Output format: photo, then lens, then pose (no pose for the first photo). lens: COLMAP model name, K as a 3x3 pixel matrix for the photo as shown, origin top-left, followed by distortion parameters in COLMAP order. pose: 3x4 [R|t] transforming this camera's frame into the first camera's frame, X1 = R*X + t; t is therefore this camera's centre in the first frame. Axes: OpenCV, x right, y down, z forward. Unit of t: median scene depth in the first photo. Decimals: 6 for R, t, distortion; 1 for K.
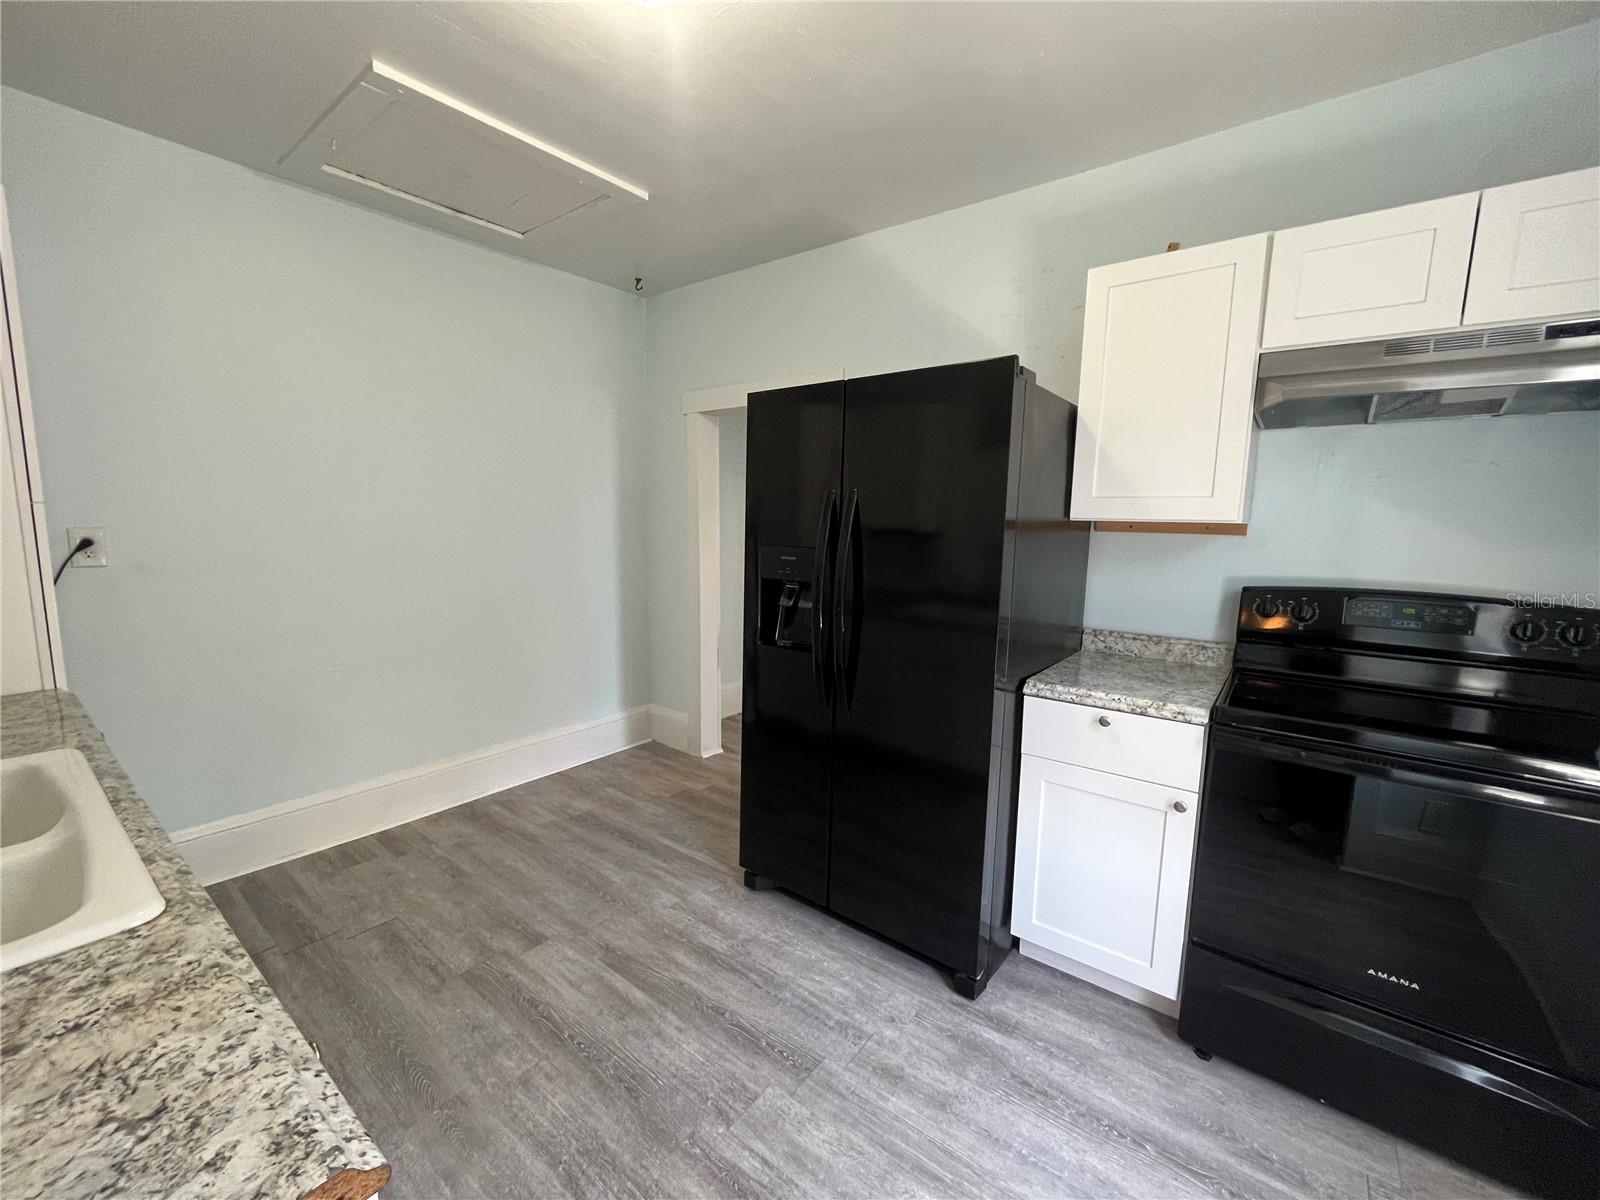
lens RADIAL K [[652.2, 0, 795.6], [0, 652.2, 602.4], [0, 0, 1]] dist [-0.002881, -0.000290]
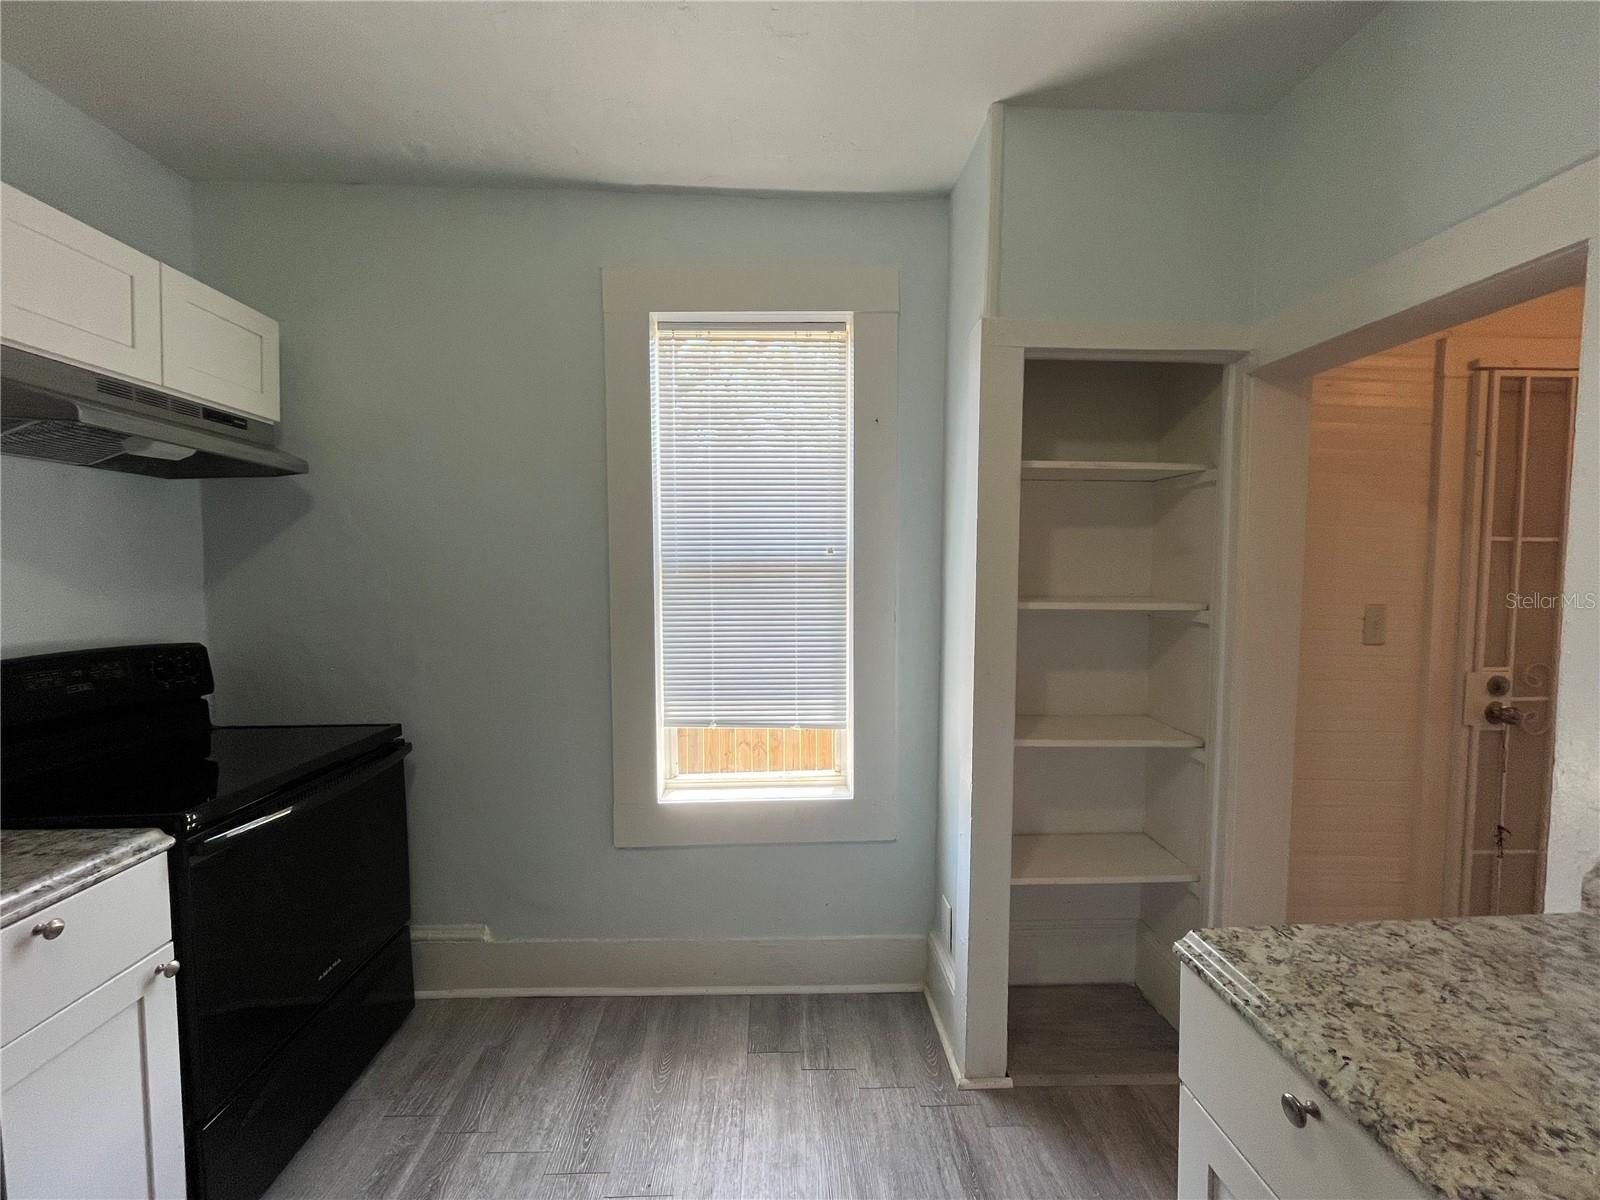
lens RADIAL K [[652.8, 0, 794.0], [0, 652.8, 603.8], [0, 0, 1]] dist [-0.003885, 0.000908]
pose [[-0.646544, -0.056863, 0.760755, -0.341328], [0.088211, 0.984957, 0.148589, -0.118453], [-0.757760, 0.163176, -0.631802, 0.750632]]
